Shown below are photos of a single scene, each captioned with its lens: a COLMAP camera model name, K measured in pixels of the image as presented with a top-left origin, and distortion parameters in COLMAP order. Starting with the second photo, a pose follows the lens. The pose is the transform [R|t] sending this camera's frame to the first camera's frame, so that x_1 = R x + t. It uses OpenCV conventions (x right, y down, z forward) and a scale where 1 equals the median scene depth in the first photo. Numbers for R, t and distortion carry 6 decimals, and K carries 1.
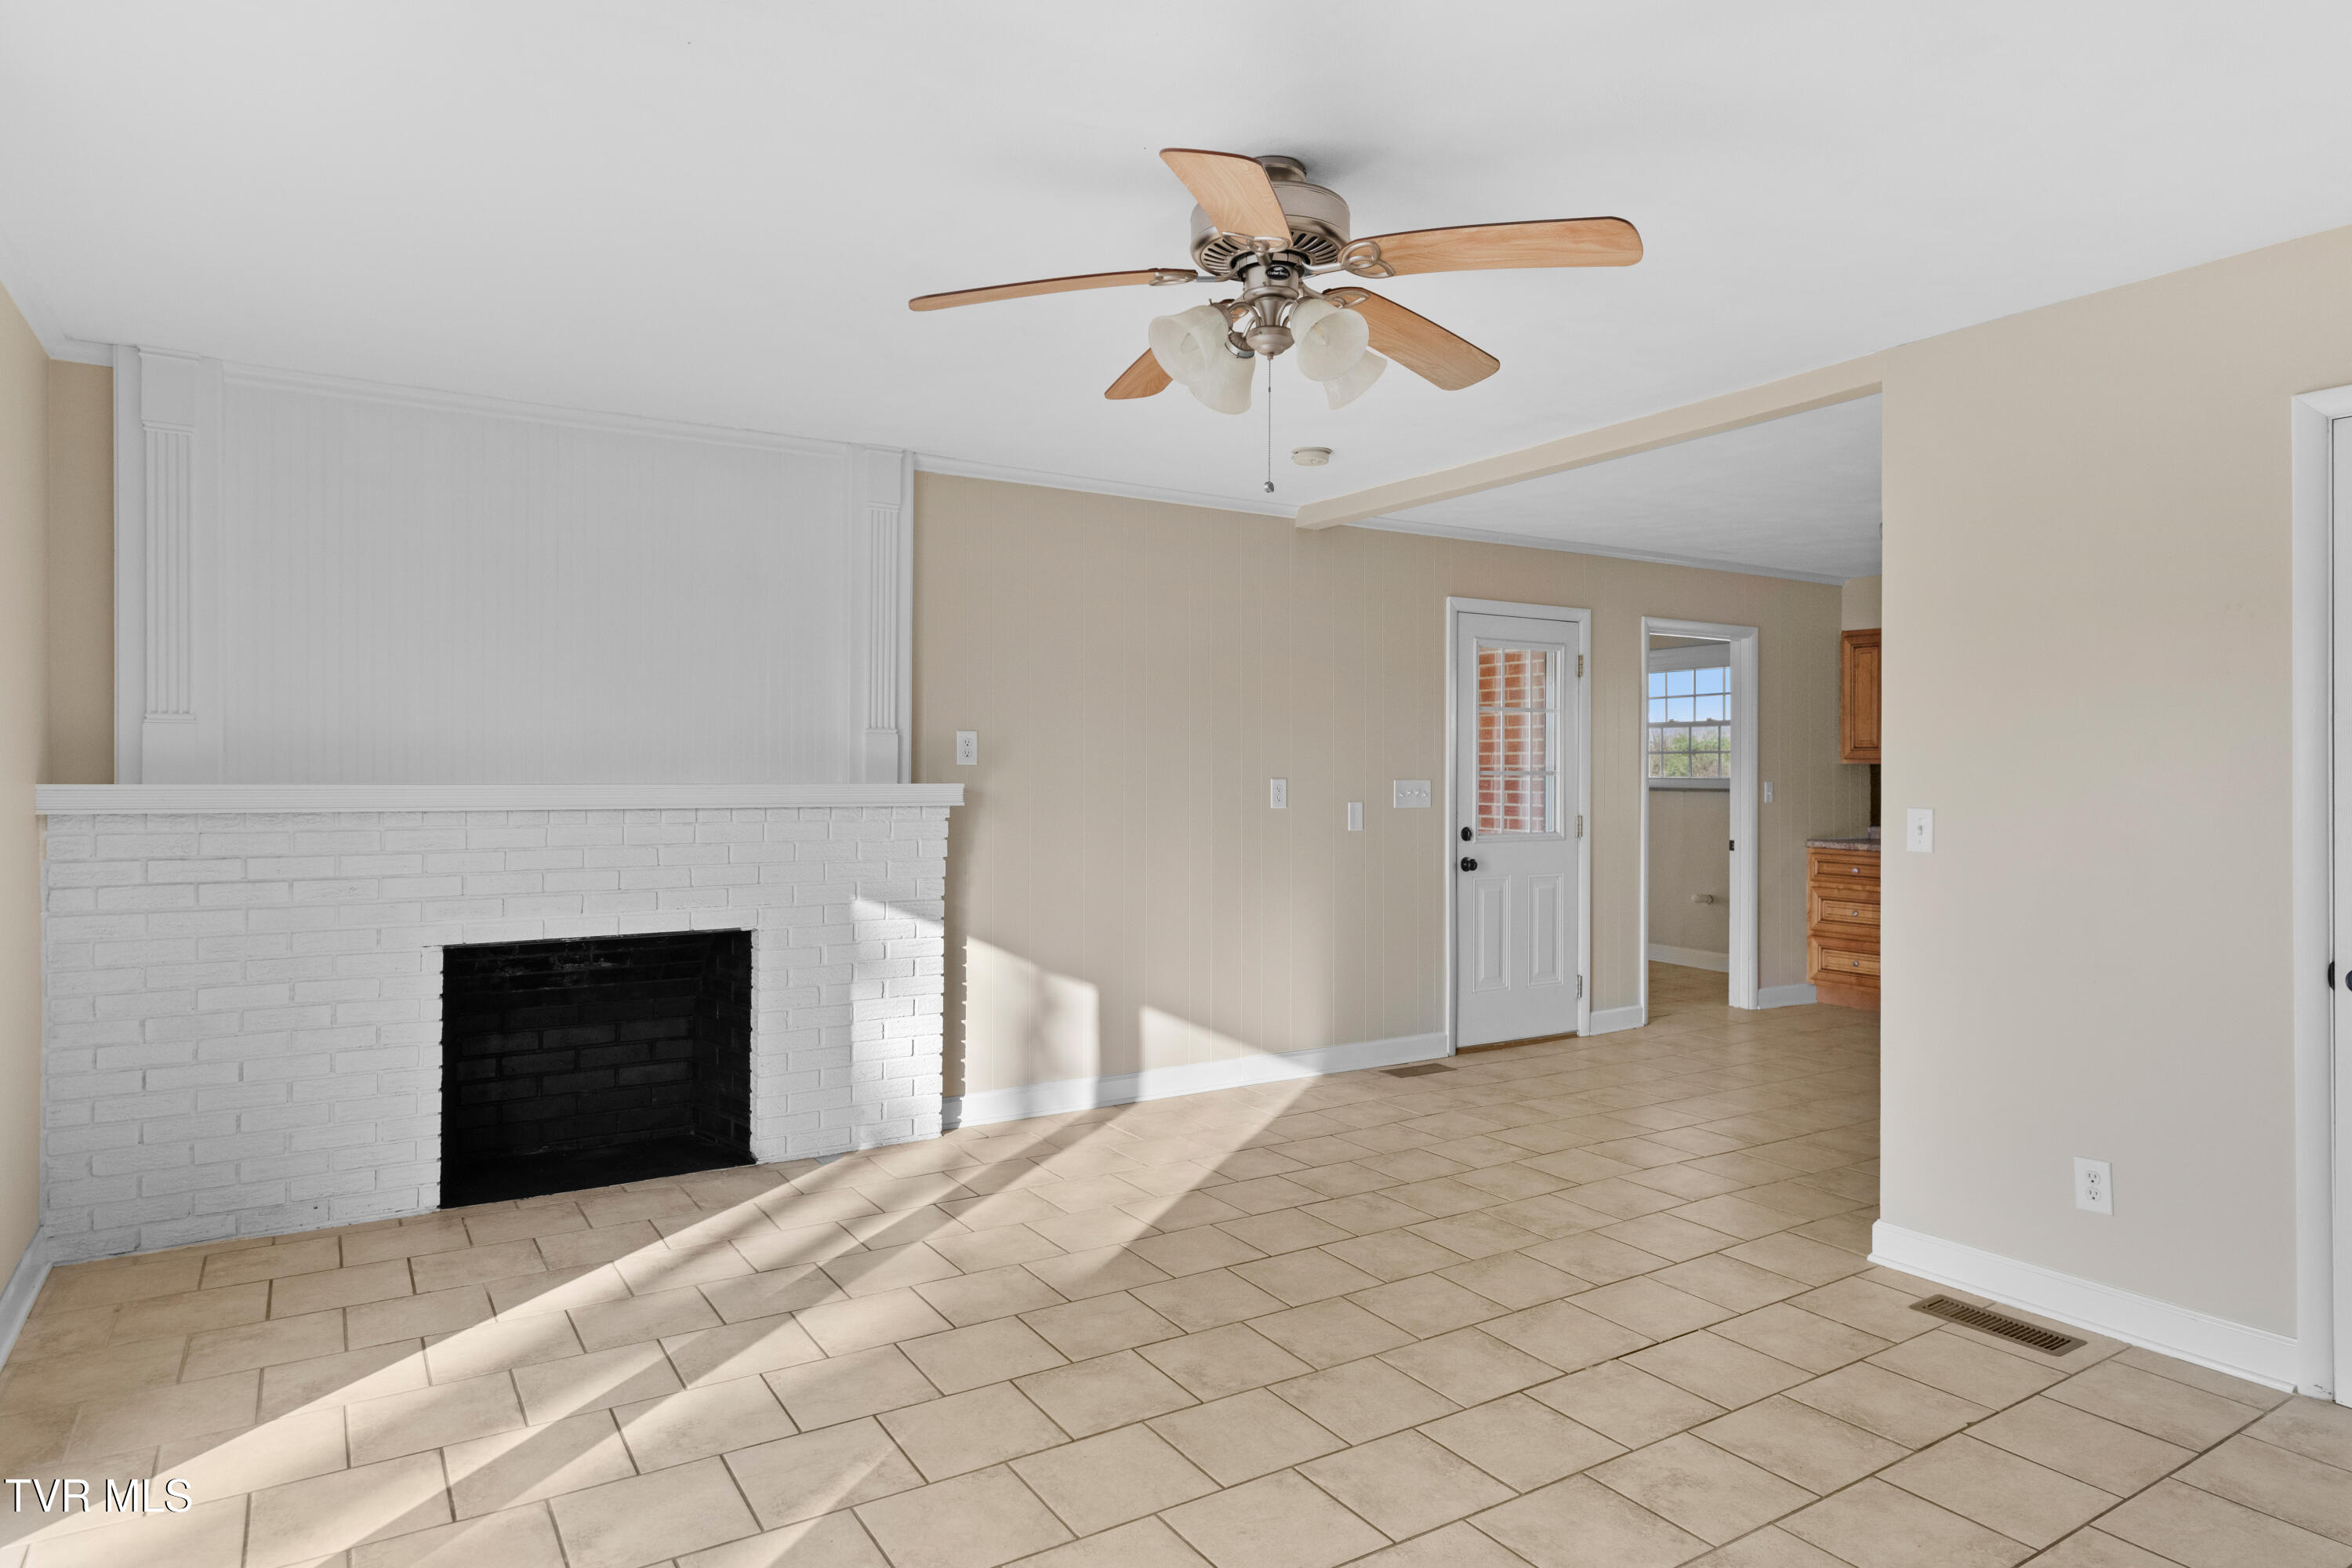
lens RADIAL K [[1371.6, 0, 1176.4], [0, 1371.6, 777.7], [0, 0, 1]] dist [-0.001078, -0.000556]
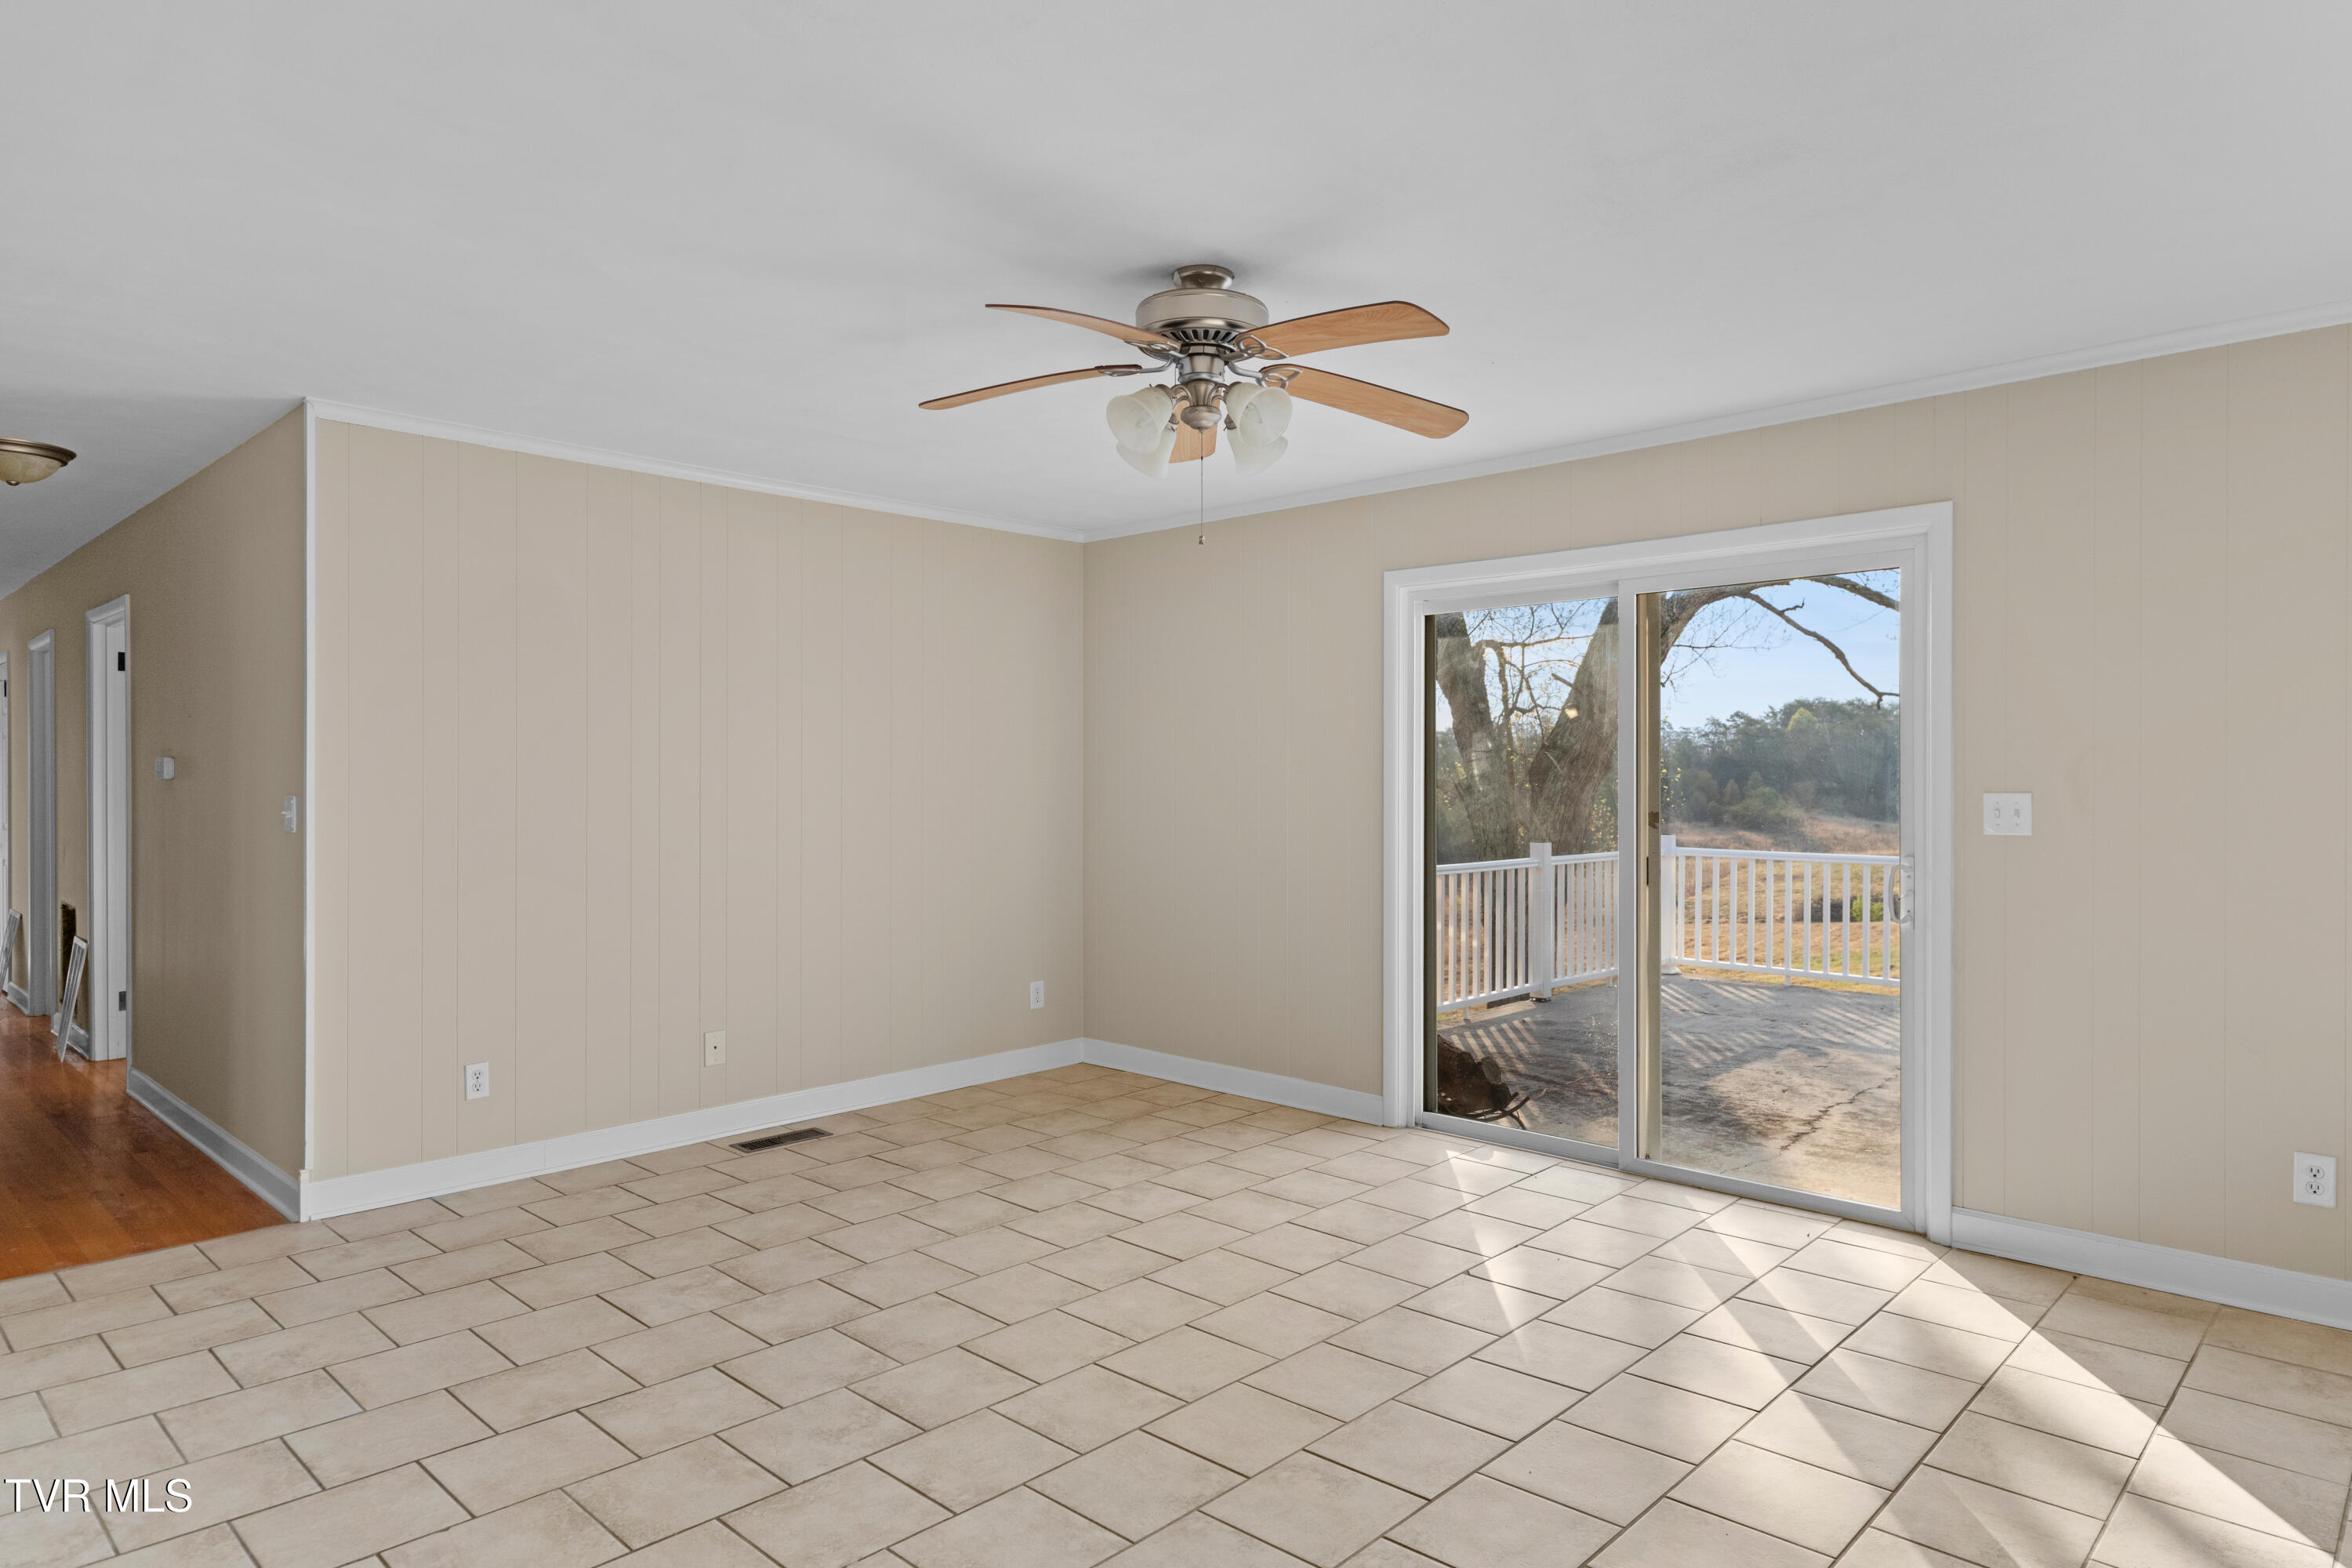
lens RADIAL K [[1371.6, 0, 1178.2], [0, 1371.6, 784.9], [0, 0, 1]] dist [-0.001078, -0.000556]
pose [[-0.970245, -0.004812, -0.242079, 0.340442], [-0.006365, 0.999964, 0.005633, -0.003728], [0.242043, 0.007006, -0.970240, 1.938678]]
